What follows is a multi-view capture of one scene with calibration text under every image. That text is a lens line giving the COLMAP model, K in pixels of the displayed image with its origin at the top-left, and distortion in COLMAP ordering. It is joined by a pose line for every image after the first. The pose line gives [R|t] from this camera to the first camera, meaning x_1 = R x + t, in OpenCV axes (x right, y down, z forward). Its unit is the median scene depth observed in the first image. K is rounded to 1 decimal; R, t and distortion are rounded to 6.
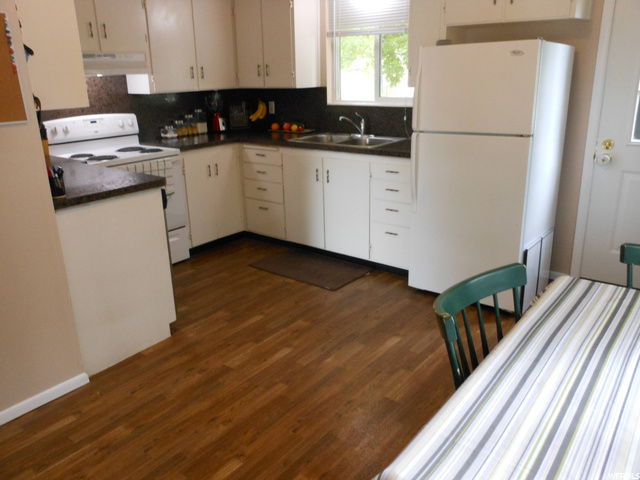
lens RADIAL K [[521.0, 0, 314.8], [0, 521.0, 228.9], [0, 0, 1]] dist [-0.013213, -0.001066]
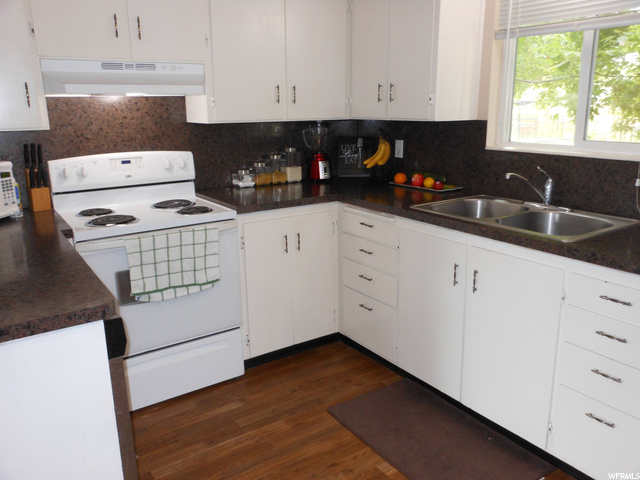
lens RADIAL K [[521.0, 0, 314.8], [0, 521.0, 228.9], [0, 0, 1]] dist [-0.013213, -0.001066]
pose [[0.956040, 0.082272, -0.281458, 0.011969], [-0.098322, 0.994210, -0.043358, -0.105504], [0.276262, 0.069125, 0.958593, 0.388866]]
